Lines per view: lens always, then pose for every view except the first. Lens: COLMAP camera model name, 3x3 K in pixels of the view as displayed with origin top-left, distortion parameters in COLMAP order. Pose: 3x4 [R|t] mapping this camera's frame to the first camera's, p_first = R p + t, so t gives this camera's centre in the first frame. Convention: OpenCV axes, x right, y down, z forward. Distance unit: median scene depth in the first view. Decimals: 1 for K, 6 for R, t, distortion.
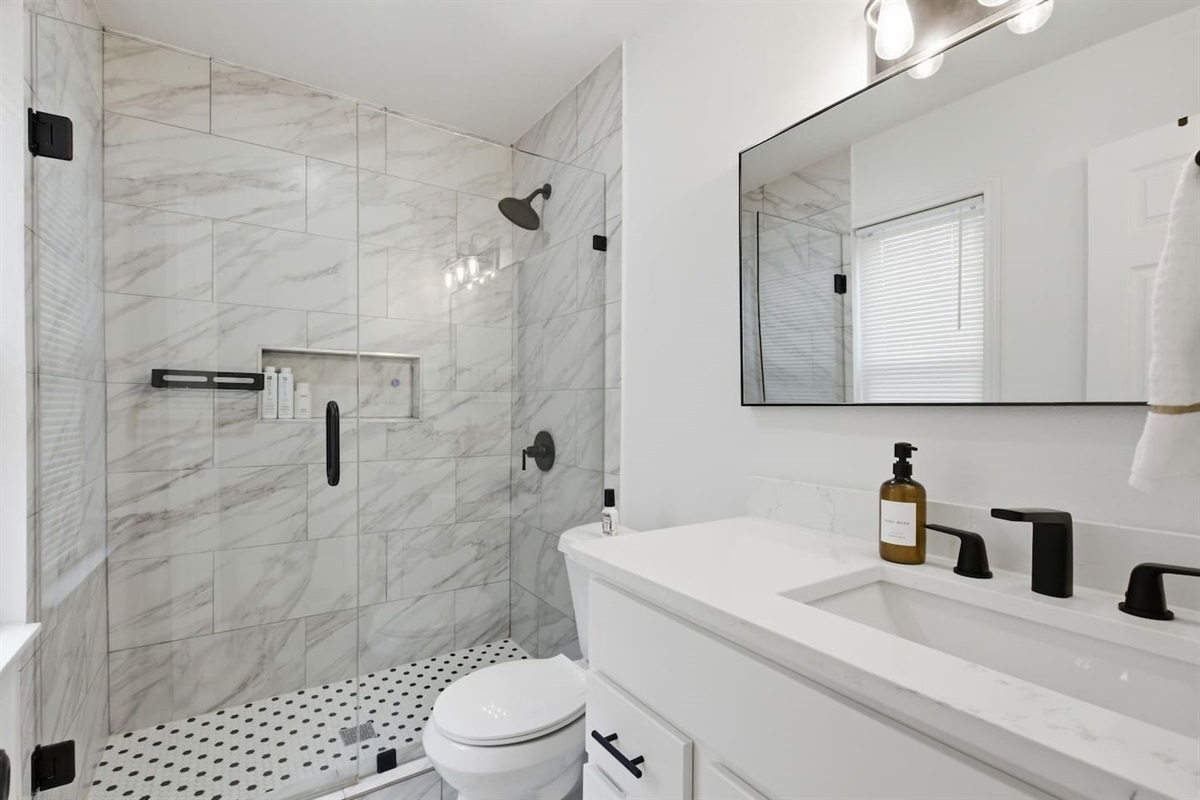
lens RADIAL K [[552.5, 0, 596.1], [0, 552.5, 409.9], [0, 0, 1]] dist [-0.001190, 0.000994]
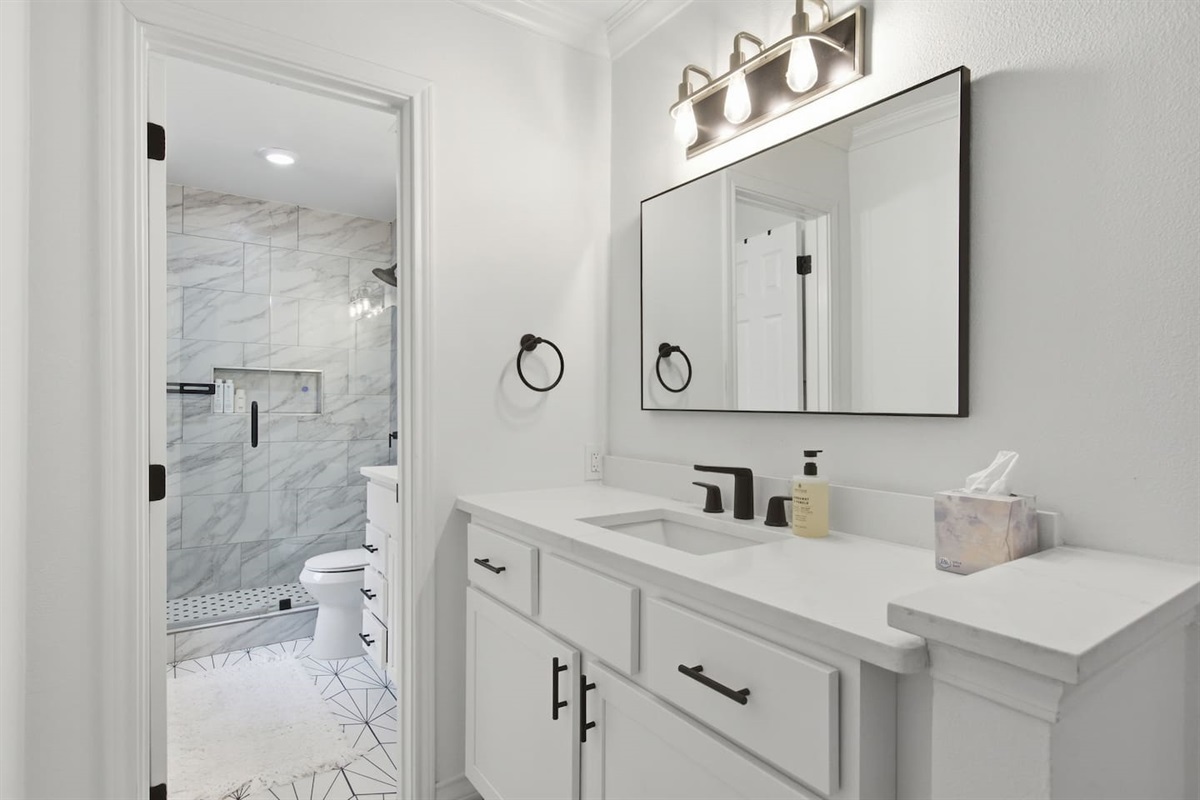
lens RADIAL K [[634.5, 0, 606.4], [0, 634.5, 402.8], [0, 0, 1]] dist [-0.002834, -0.000278]
pose [[0.999727, -0.002498, 0.023234, 0.453013], [0.002950, 0.999806, -0.019450, 0.025949], [-0.023181, 0.019513, 0.999541, -0.797551]]
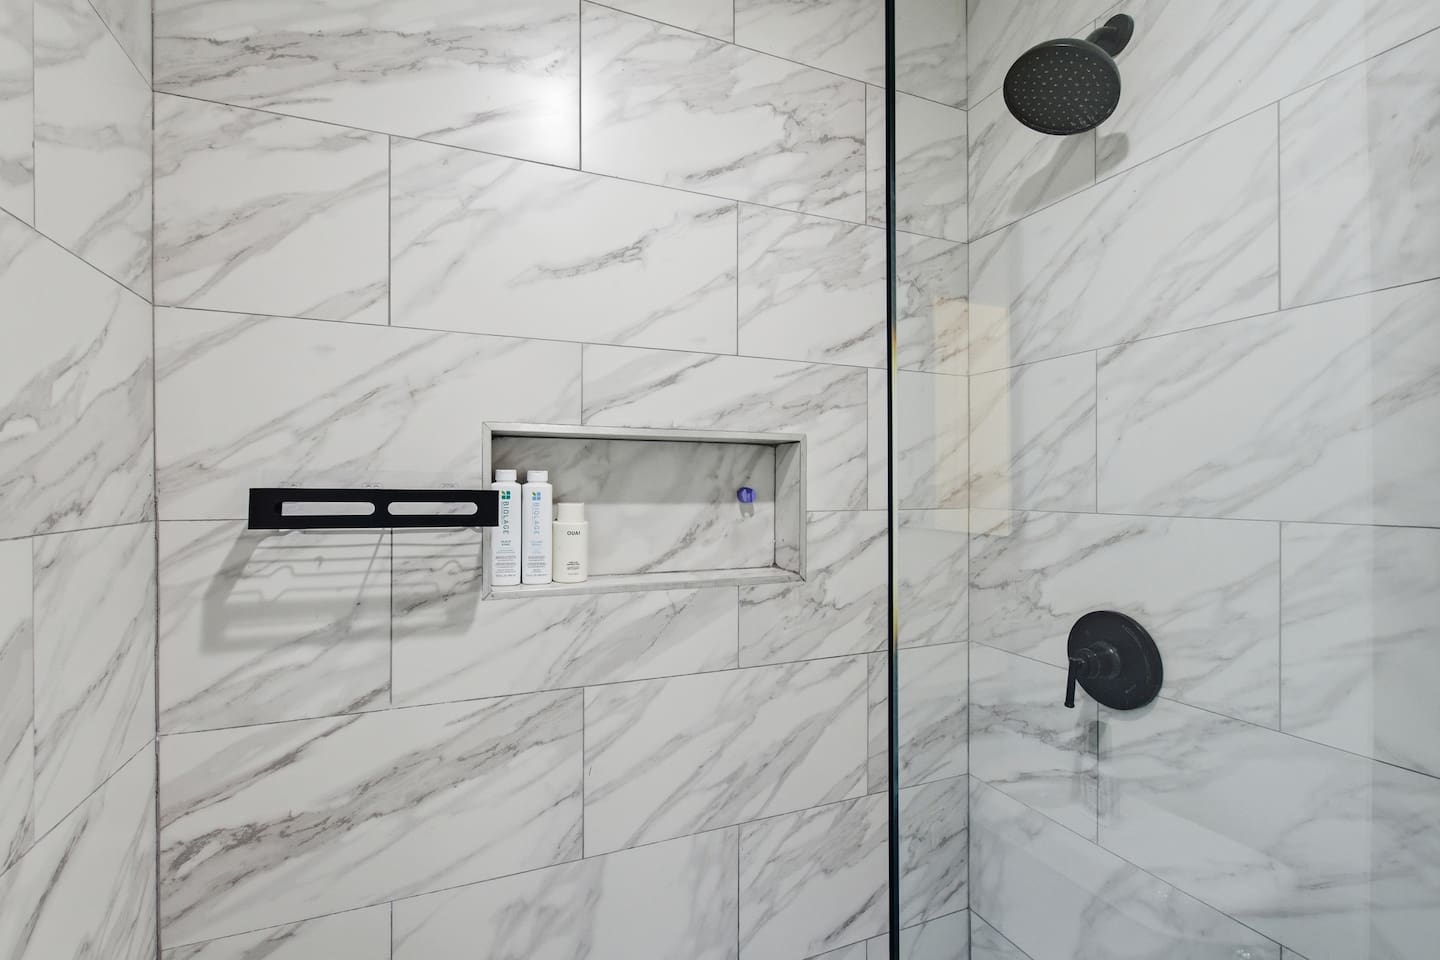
lens RADIAL K [[663.0, 0, 711.9], [0, 663.0, 482.0], [0, 0, 1]] dist [-0.001190, 0.000994]
pose [[0.983832, -0.009660, -0.178833, -0.330672], [0.006940, 0.999851, -0.015826, -0.058861], [0.178959, 0.014329, 0.983752, 0.501178]]
